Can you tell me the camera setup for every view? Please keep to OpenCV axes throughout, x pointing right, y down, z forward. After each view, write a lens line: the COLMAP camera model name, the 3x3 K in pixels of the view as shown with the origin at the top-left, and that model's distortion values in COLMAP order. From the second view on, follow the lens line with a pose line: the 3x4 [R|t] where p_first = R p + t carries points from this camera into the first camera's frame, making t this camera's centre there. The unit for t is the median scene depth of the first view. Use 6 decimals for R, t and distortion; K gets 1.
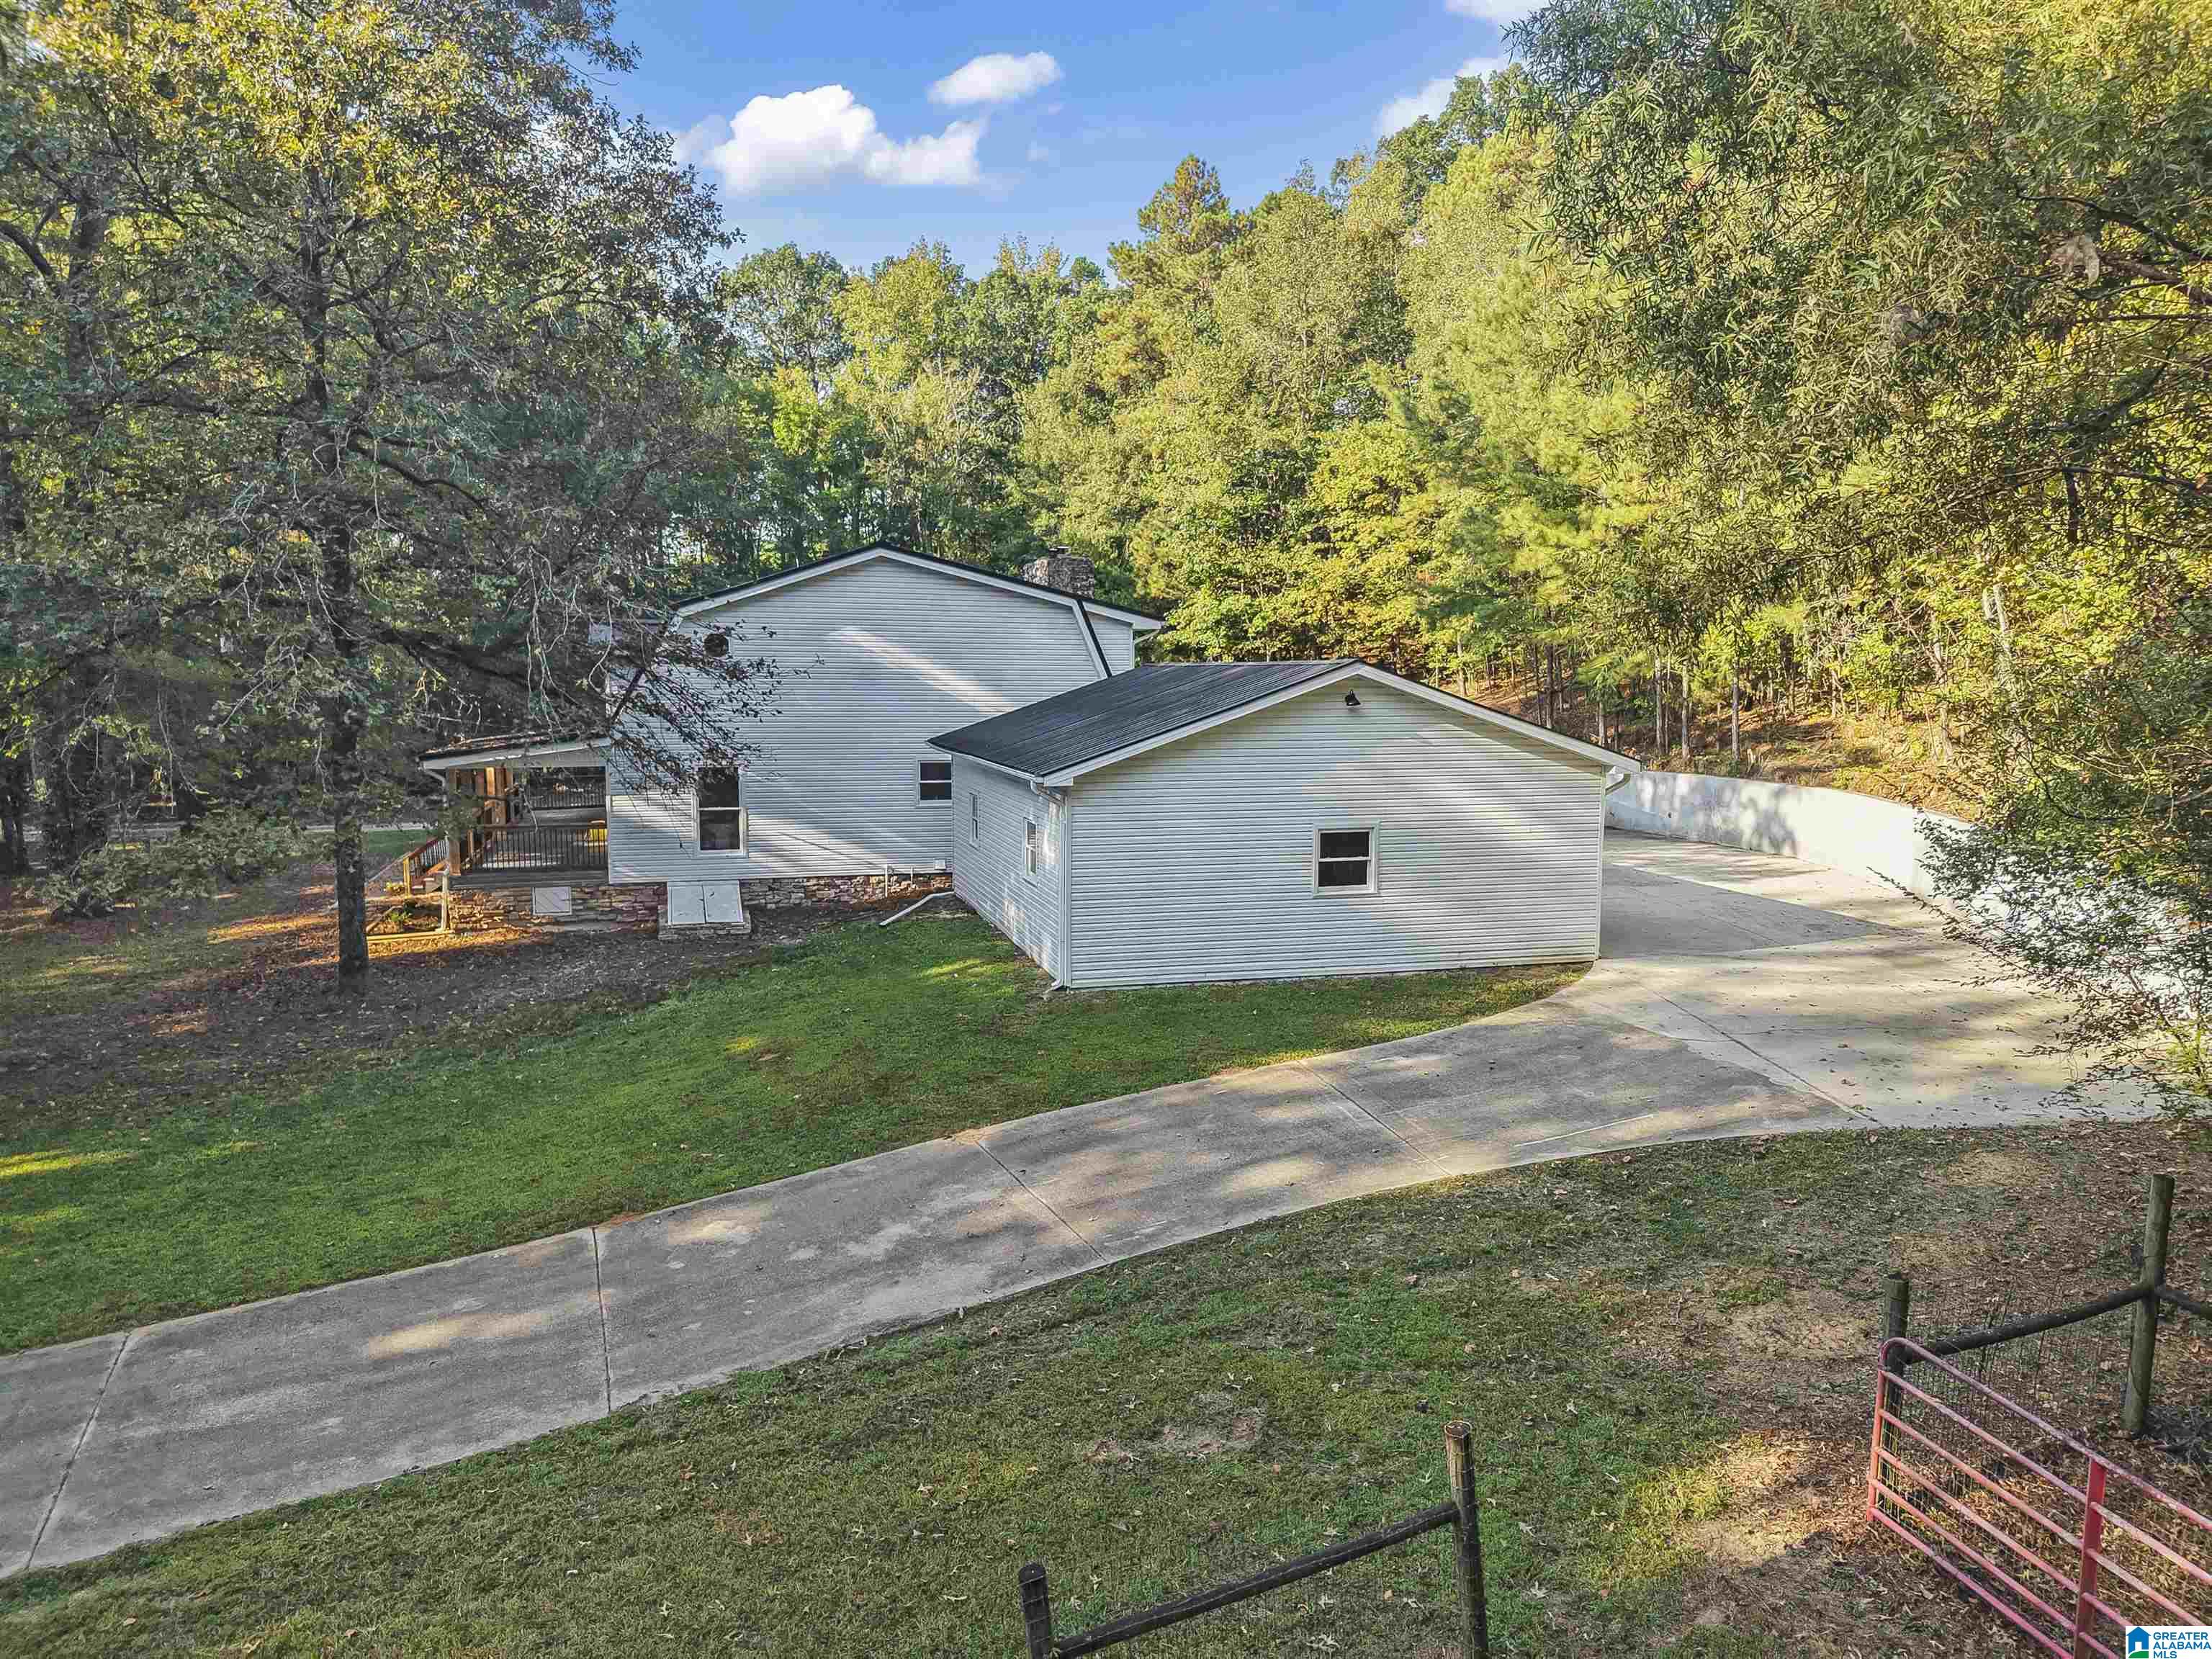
lens RADIAL K [[1485.0, 0, 1106.0], [0, 1485.0, 829.5], [0, 0, 1]] dist [0.053047, -0.074989]
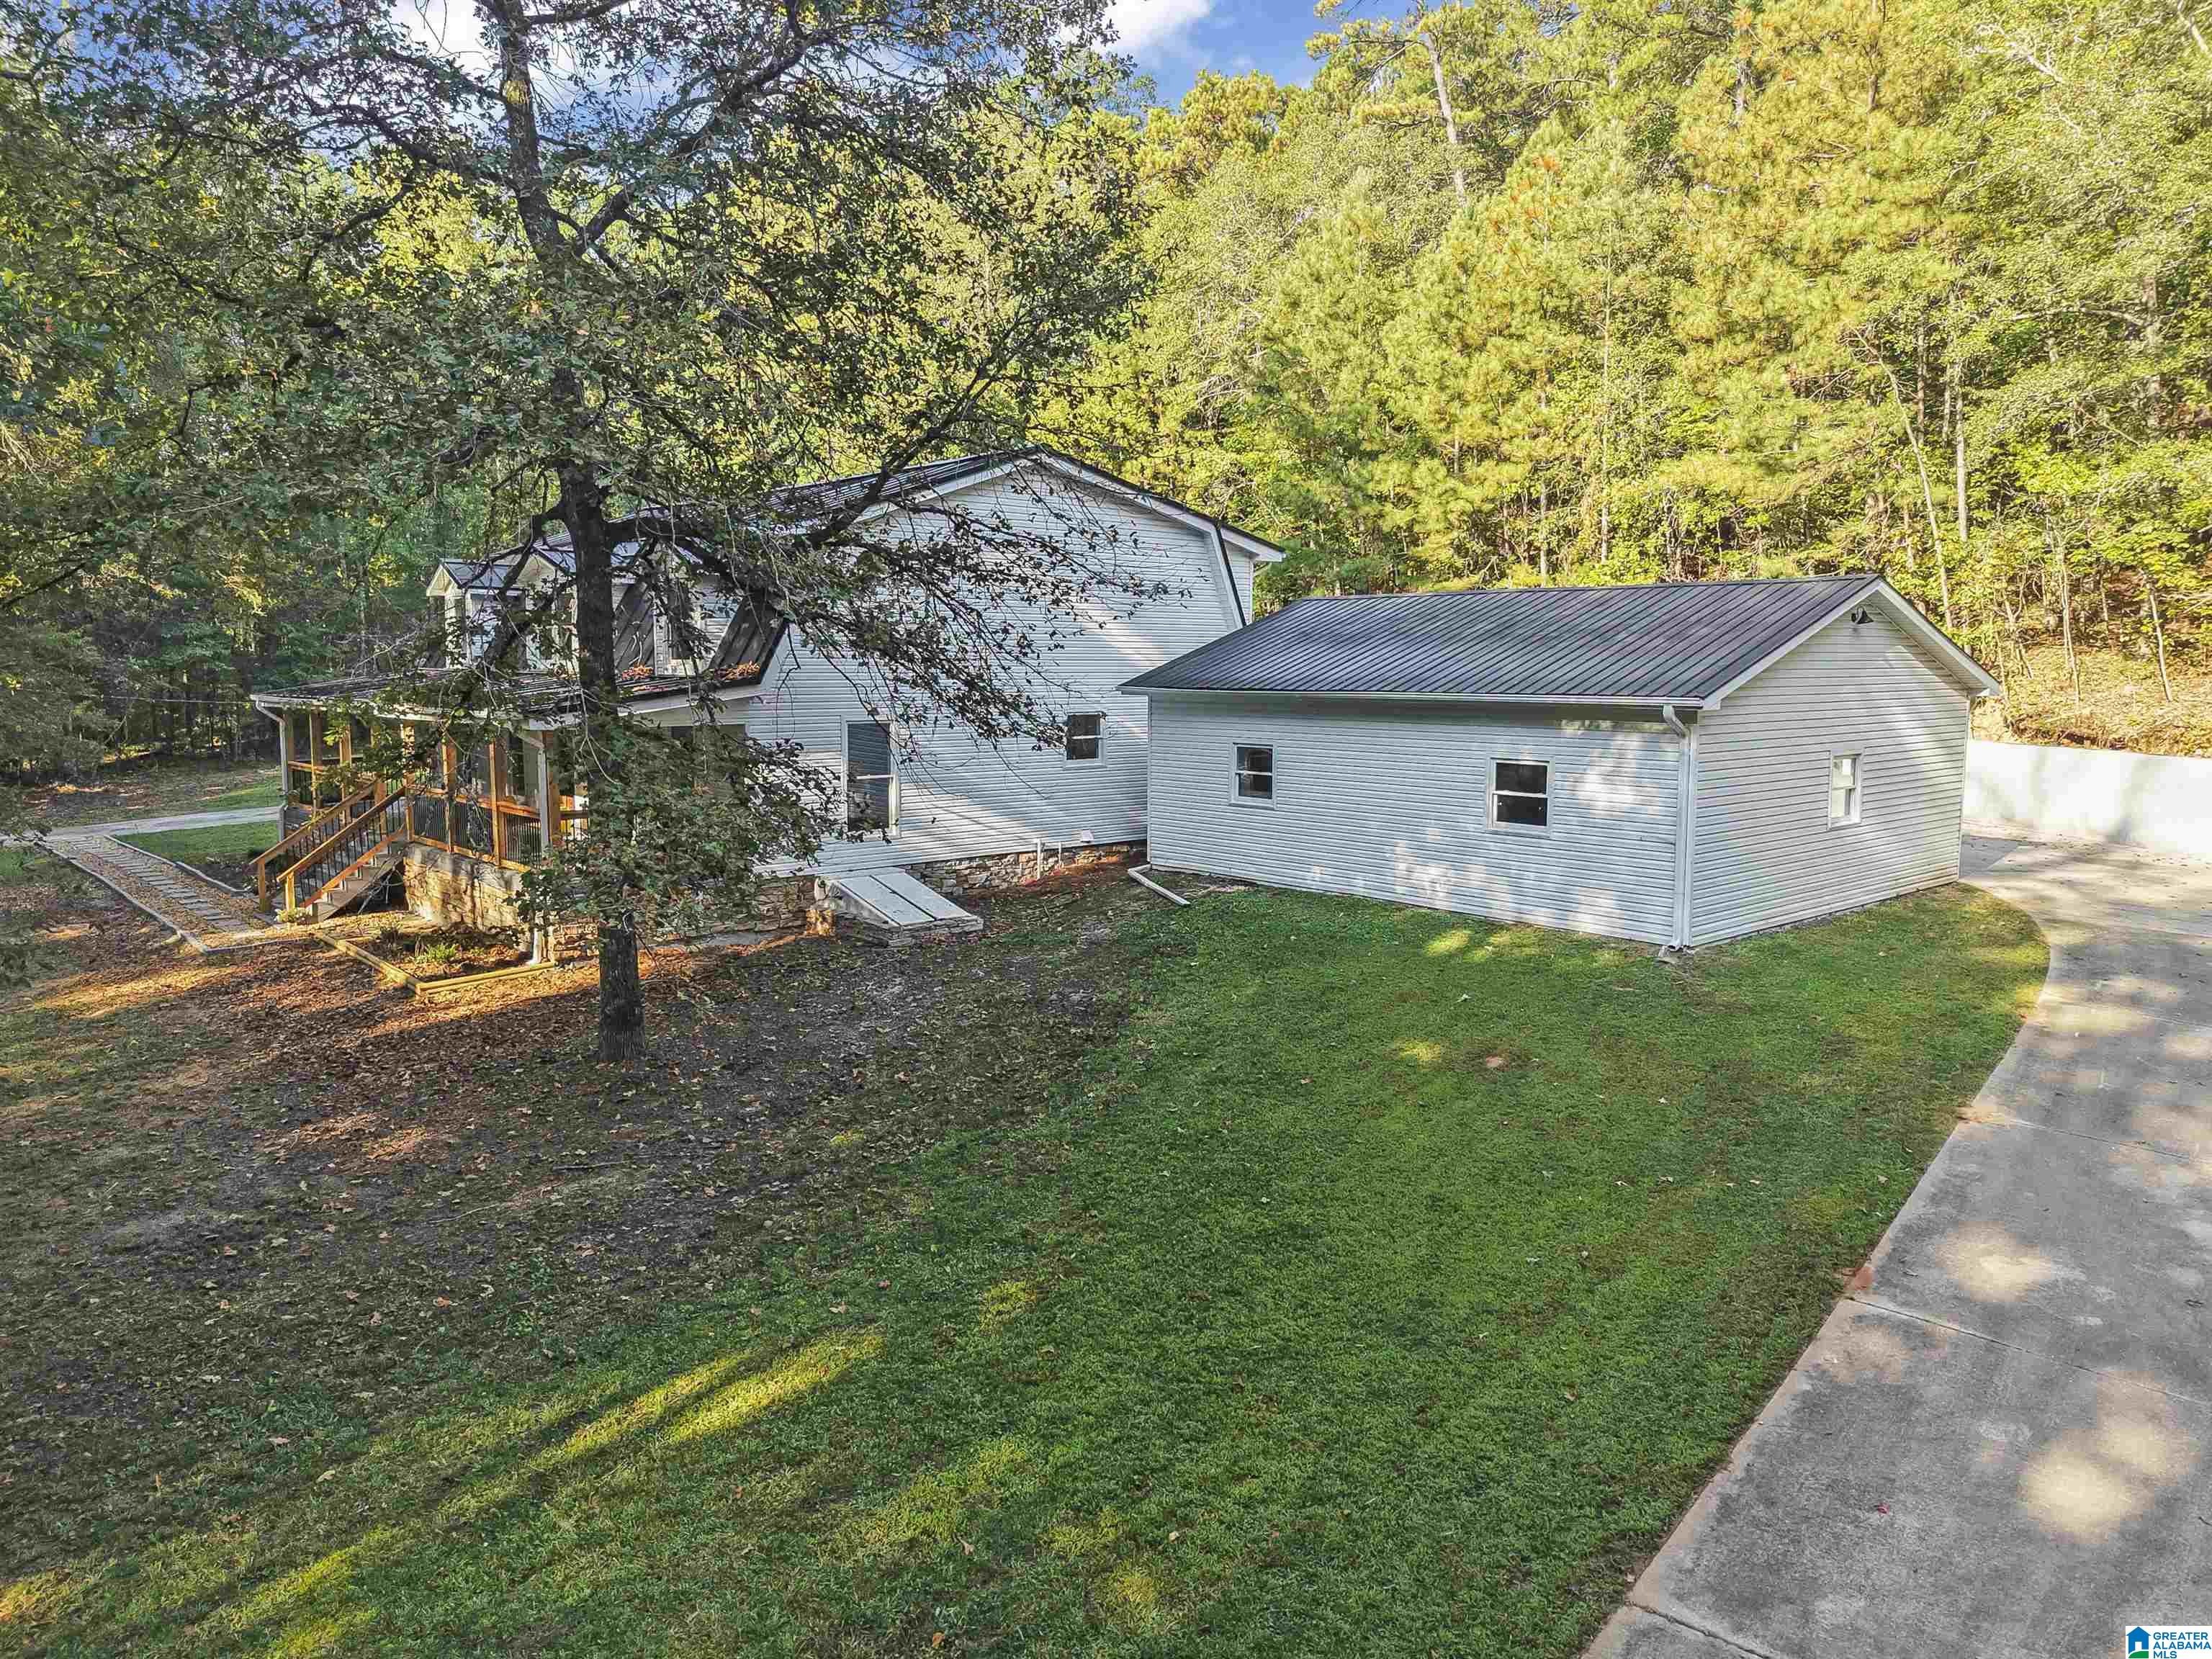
lens RADIAL K [[1485.0, 0, 1106.0], [0, 1485.0, 829.5], [0, 0, 1]] dist [0.053047, -0.074989]
pose [[0.898879, -0.051514, 0.435159, -0.925078], [0.046207, 0.998672, 0.022775, 0.002964], [-0.435754, -0.000364, 0.900066, 0.469894]]
